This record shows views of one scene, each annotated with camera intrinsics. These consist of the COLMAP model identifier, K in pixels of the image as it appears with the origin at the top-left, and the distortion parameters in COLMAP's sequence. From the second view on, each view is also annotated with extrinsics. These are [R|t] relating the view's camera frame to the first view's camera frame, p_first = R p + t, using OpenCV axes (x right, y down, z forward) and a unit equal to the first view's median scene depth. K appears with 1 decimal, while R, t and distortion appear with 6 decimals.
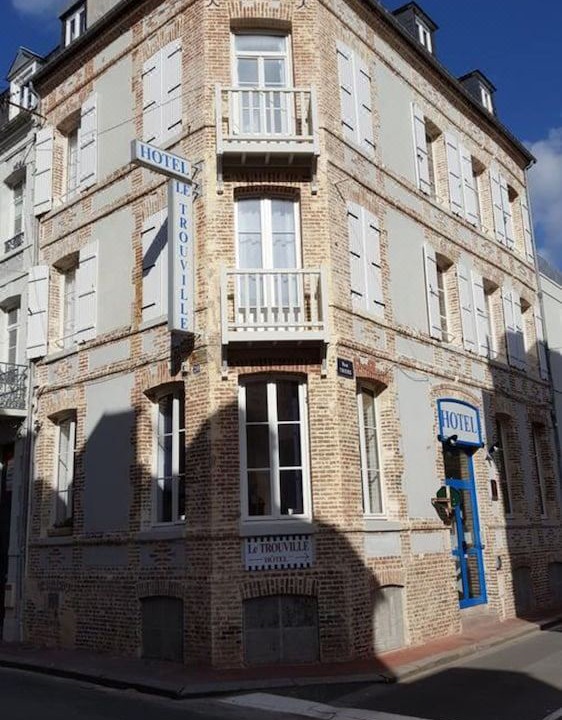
lens RADIAL K [[699.2, 0, 272.3], [0, 699.2, 357.8], [0, 0, 1]] dist [0.199995, -0.327813]
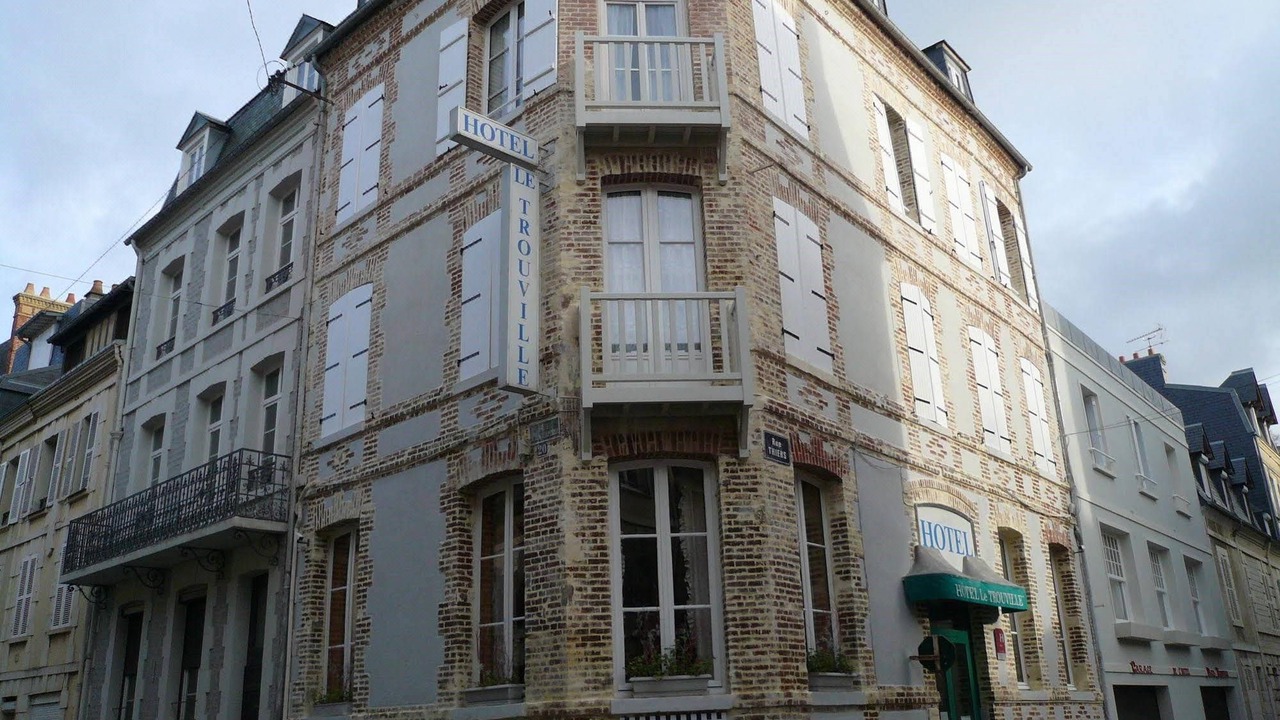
lens RADIAL K [[1029.2, 0, 640.0], [0, 1029.2, 360.0], [0, 0, 1]] dist [-0.087404, 0.007903]
pose [[0.999941, -0.005508, -0.009323, -0.010119], [0.004426, 0.993659, -0.112345, 0.038190], [0.009883, 0.112297, 0.993626, 0.064408]]
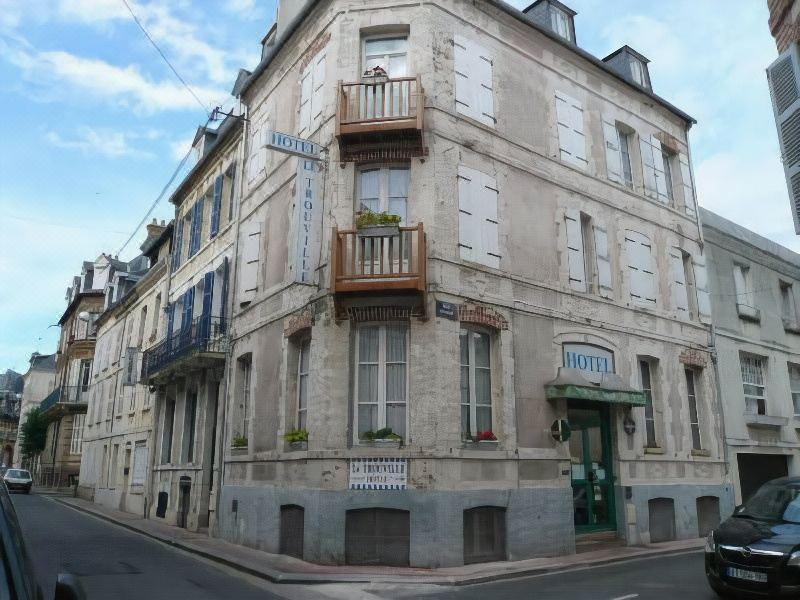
lens RADIAL K [[624.1, 0, 400.0], [0, 624.1, 300.0], [0, 0, 1]] dist [-0.050821, 0.002675]
pose [[0.972467, -0.021908, -0.232010, 0.254145], [0.015695, 0.999468, -0.028591, 0.020312], [0.232513, 0.024163, 0.972293, 0.014973]]
